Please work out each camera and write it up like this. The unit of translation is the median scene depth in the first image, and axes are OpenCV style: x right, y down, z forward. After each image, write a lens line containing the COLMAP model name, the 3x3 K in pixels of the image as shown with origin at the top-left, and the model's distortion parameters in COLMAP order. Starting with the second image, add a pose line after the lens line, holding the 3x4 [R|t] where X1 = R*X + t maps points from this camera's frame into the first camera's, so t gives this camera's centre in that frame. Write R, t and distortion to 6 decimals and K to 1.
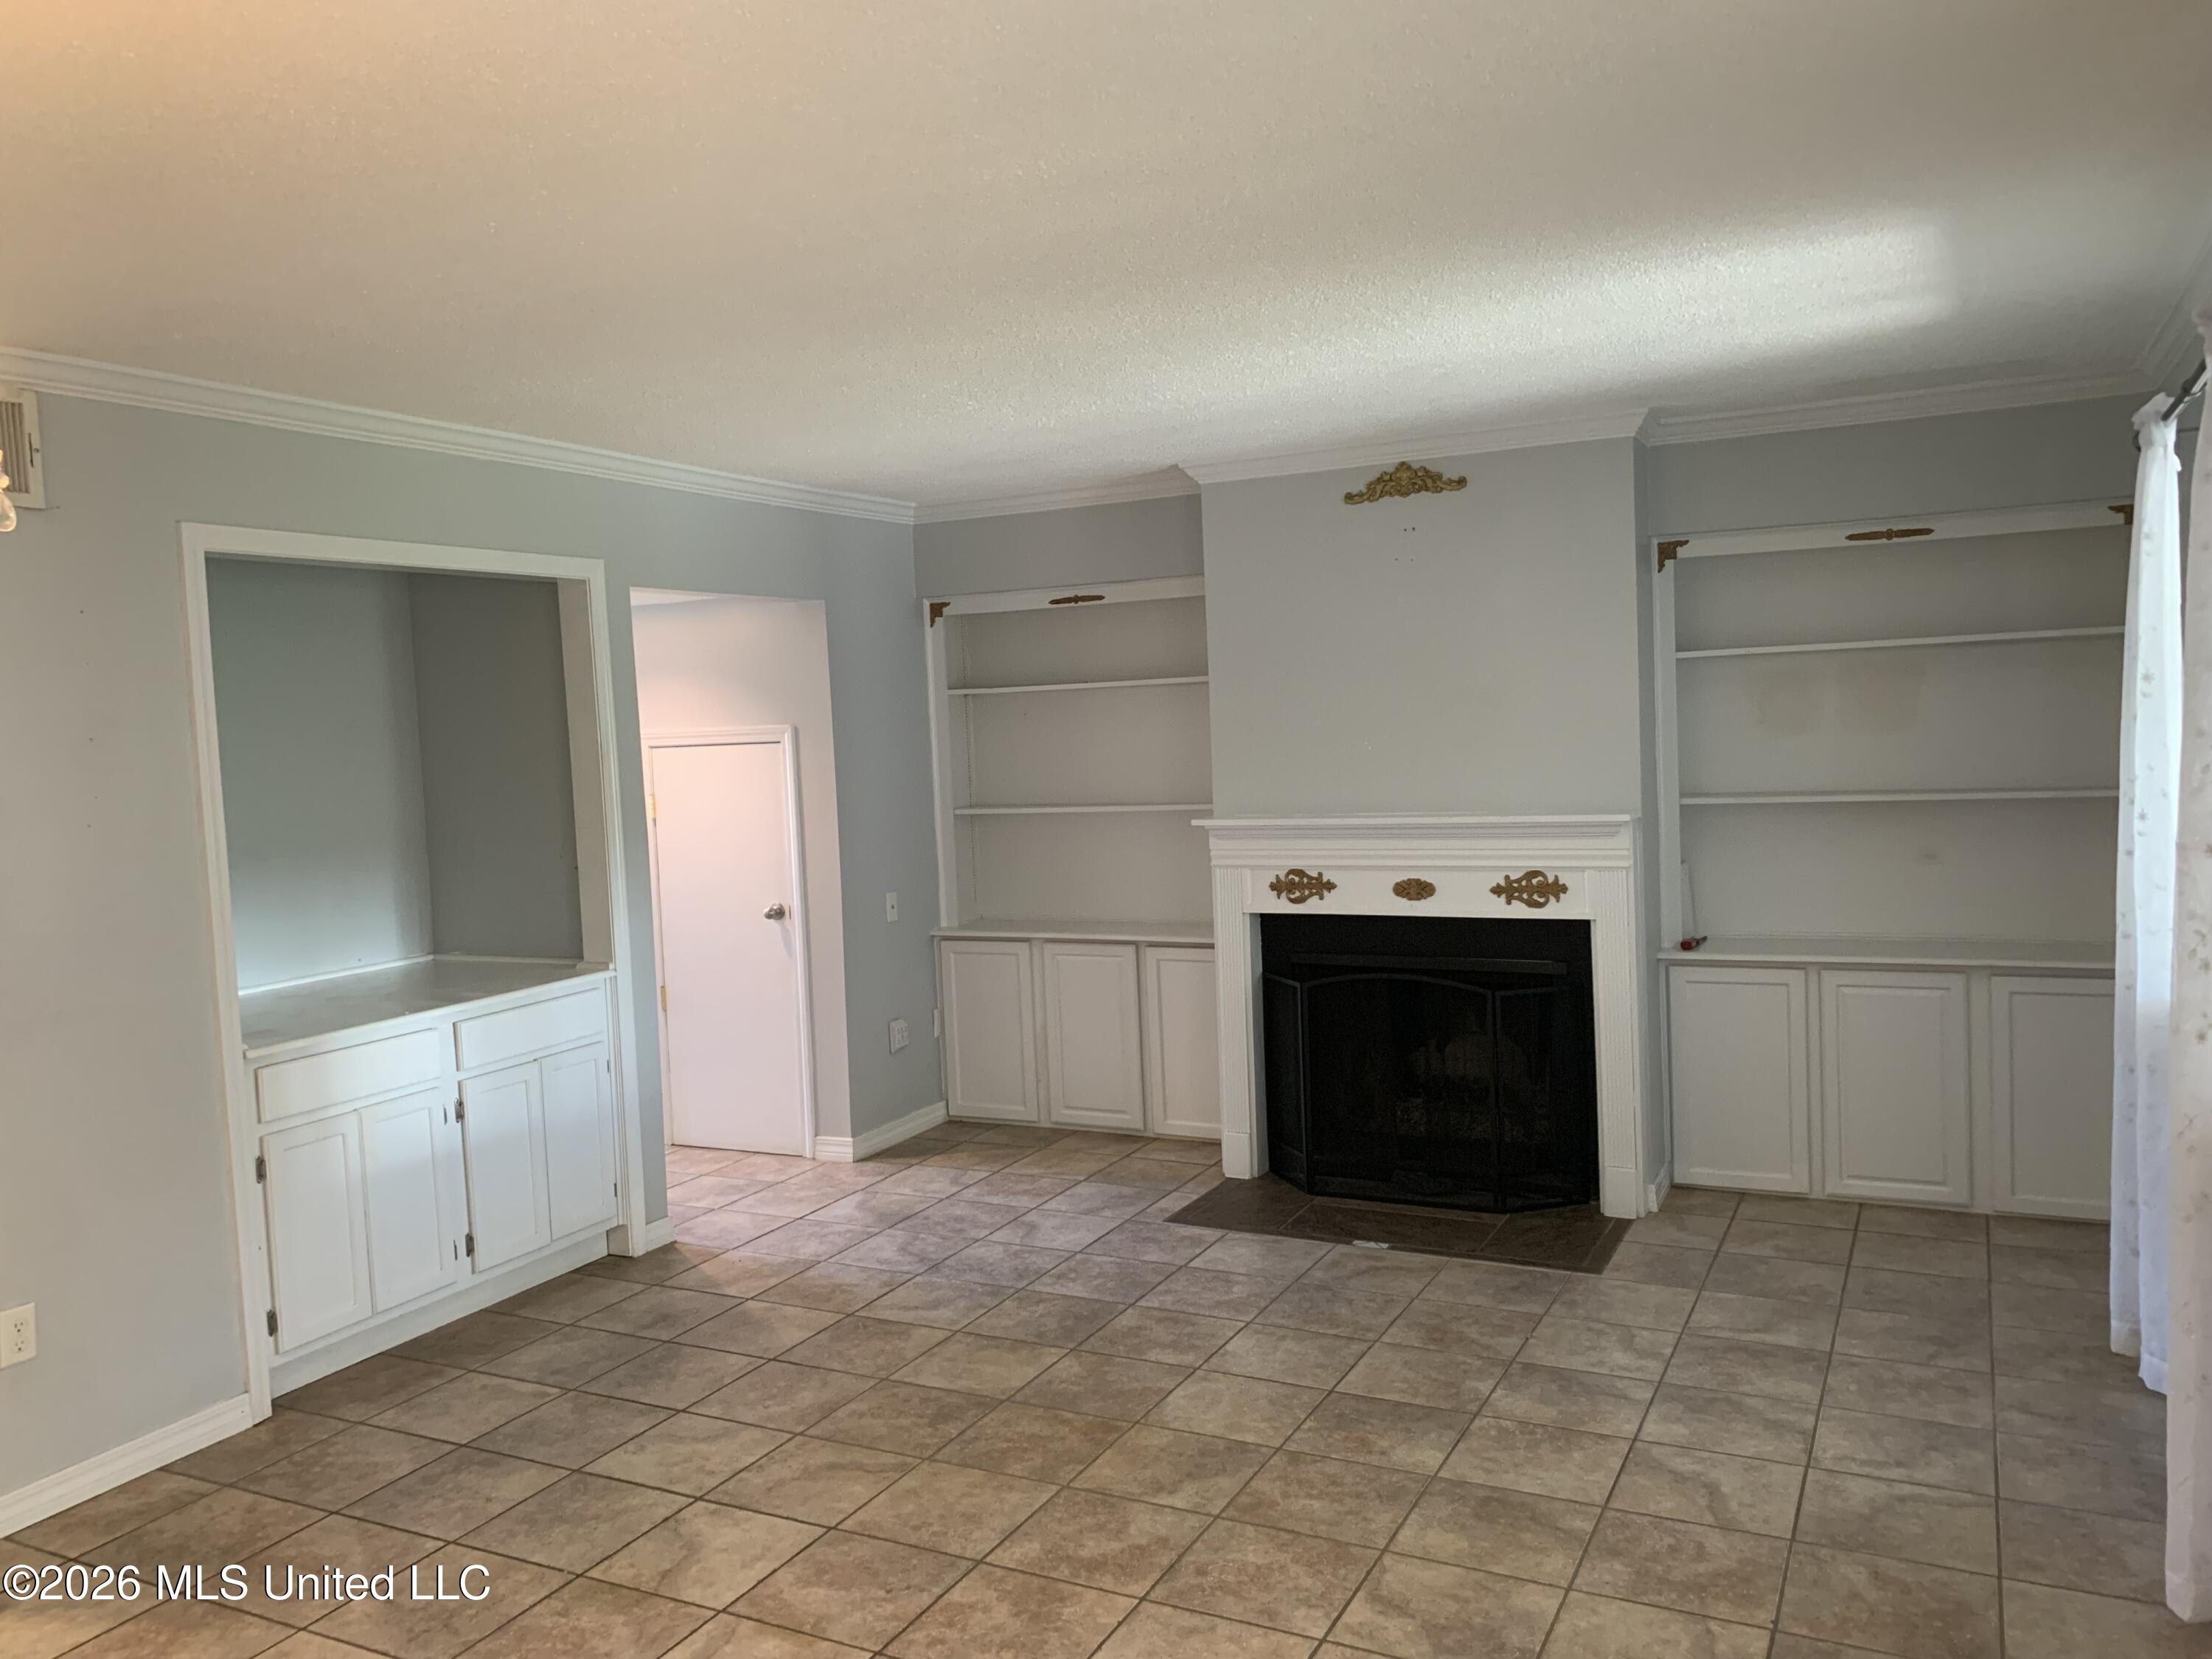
lens RADIAL K [[1700.2, 0, 1093.9], [0, 1700.2, 827.6], [0, 0, 1]] dist [0.002739, -0.001759]
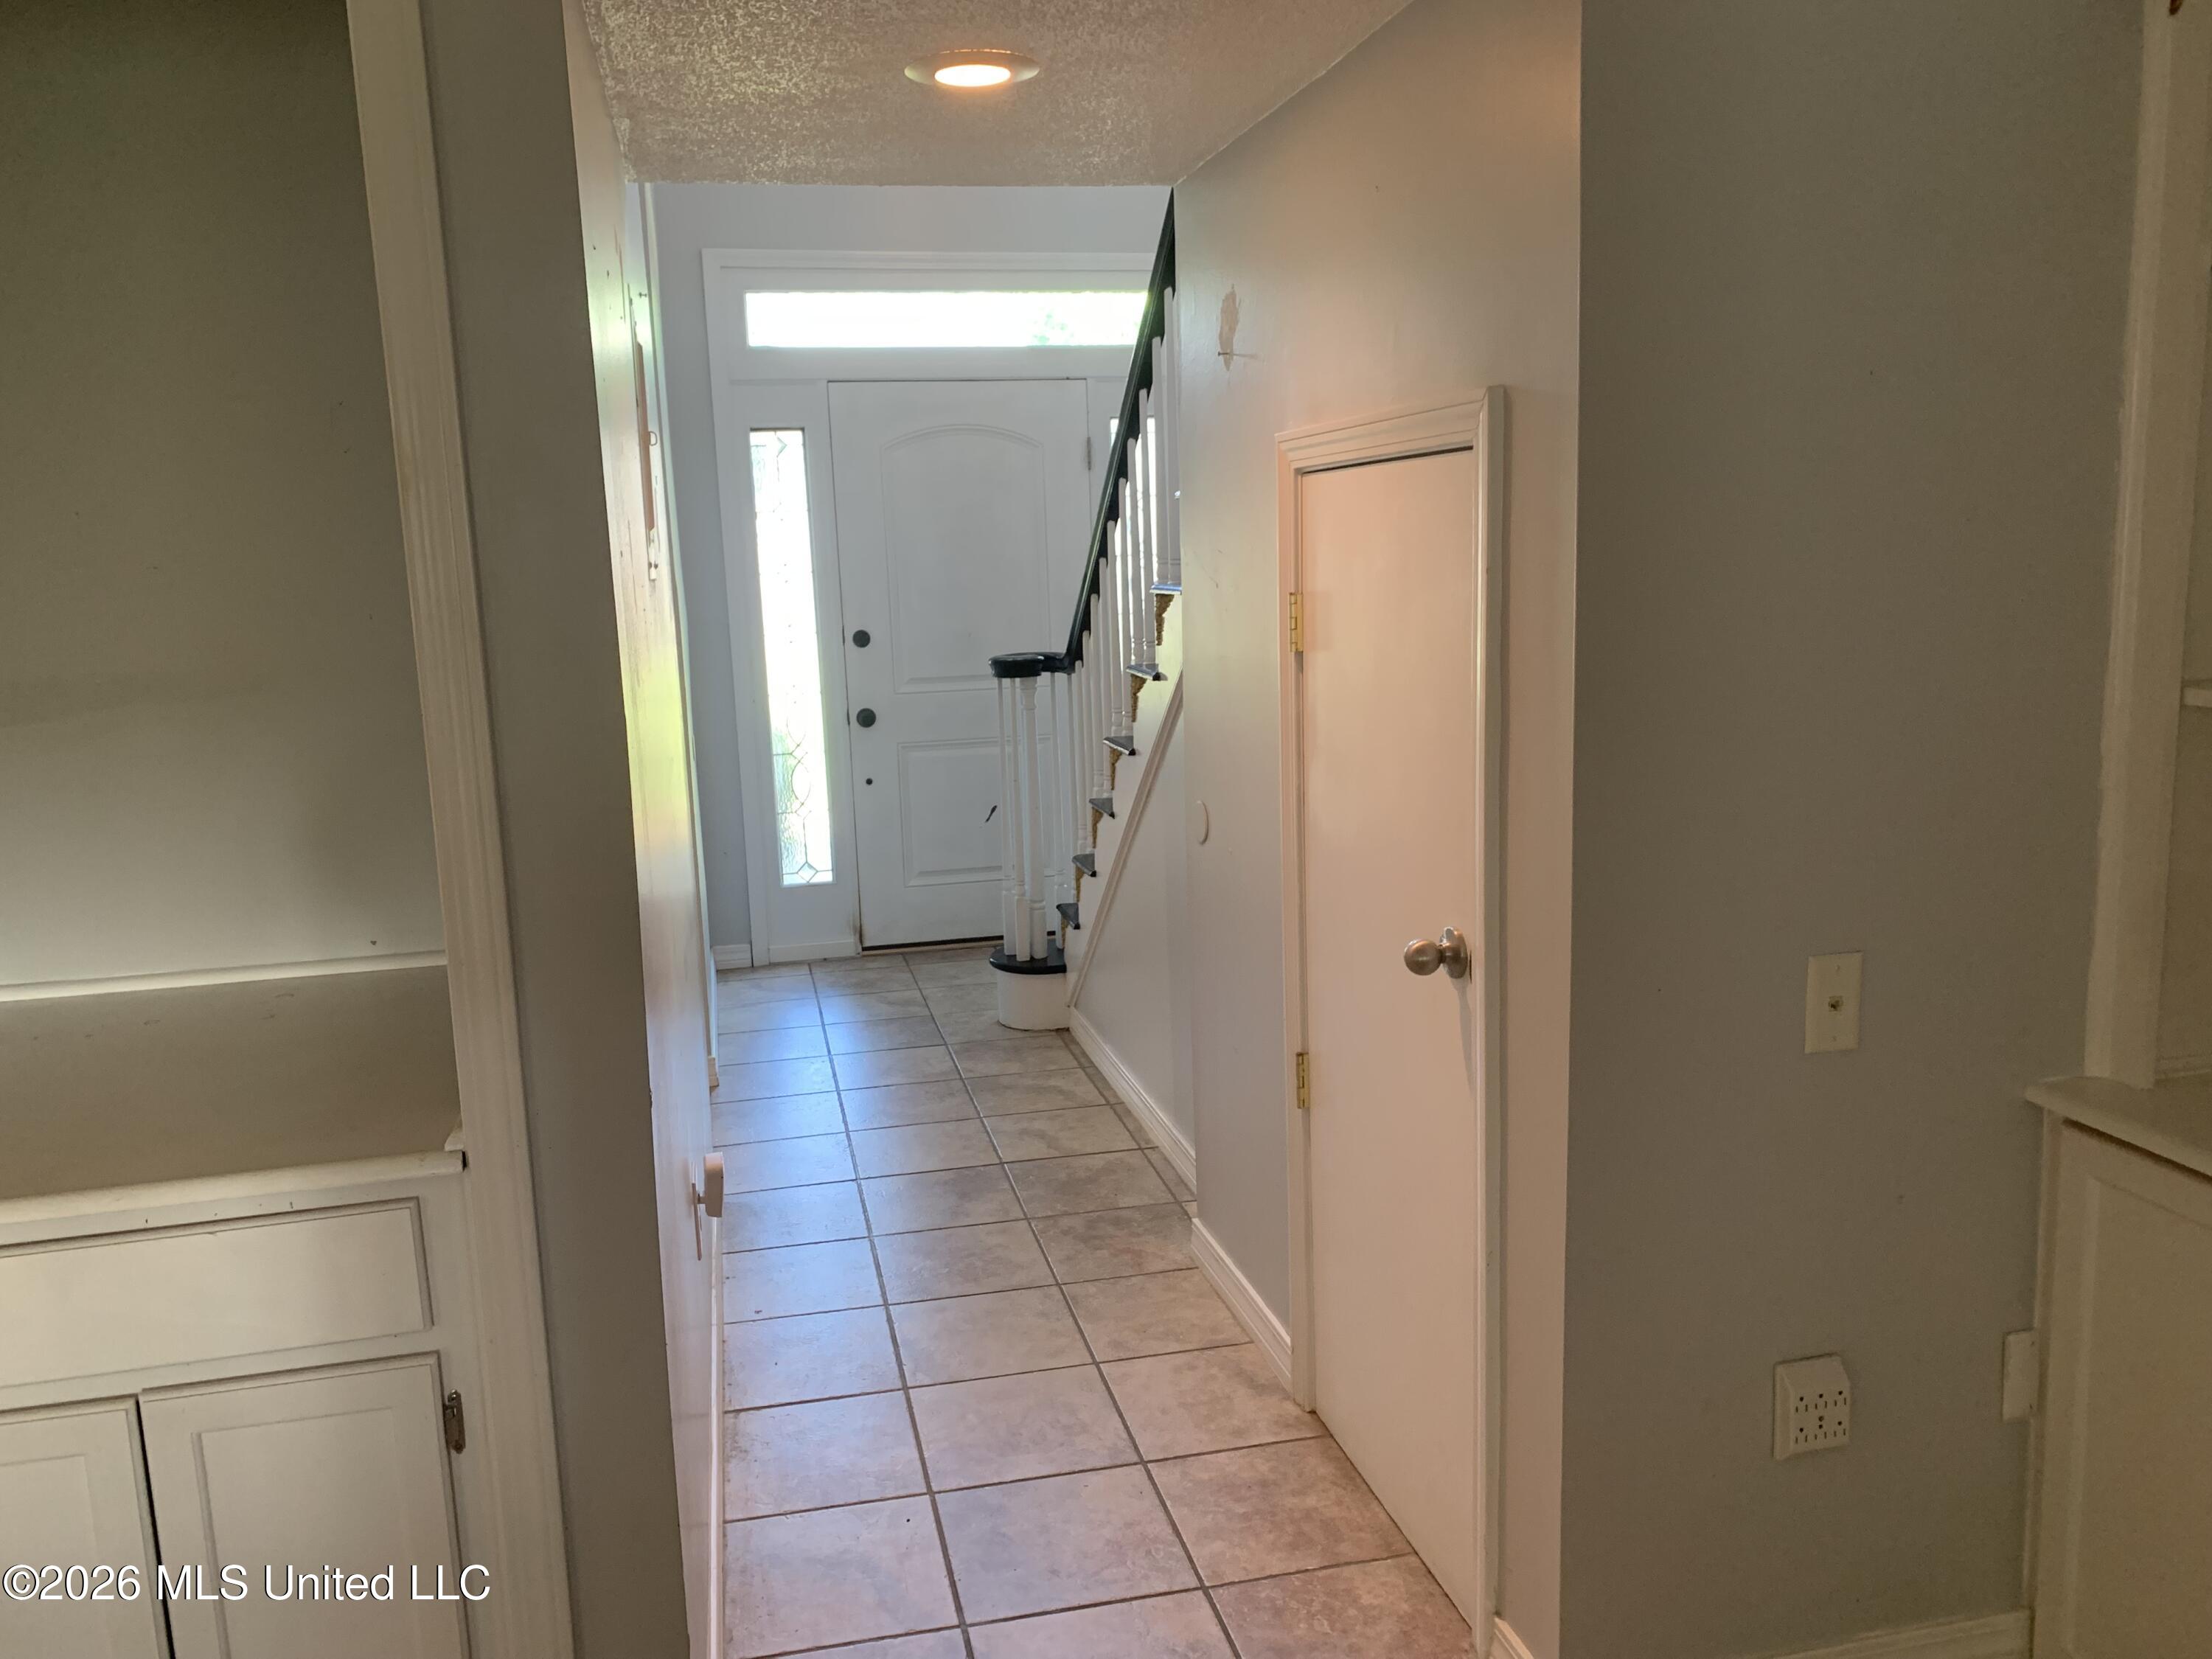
lens RADIAL K [[1700.2, 0, 1093.9], [0, 1700.2, 827.6], [0, 0, 1]] dist [0.002739, -0.001759]
pose [[0.636509, 0.153556, -0.755829, 0.019751], [-0.042897, 0.985512, 0.164093, -0.027302], [0.770075, -0.072024, 0.633874, 0.711544]]
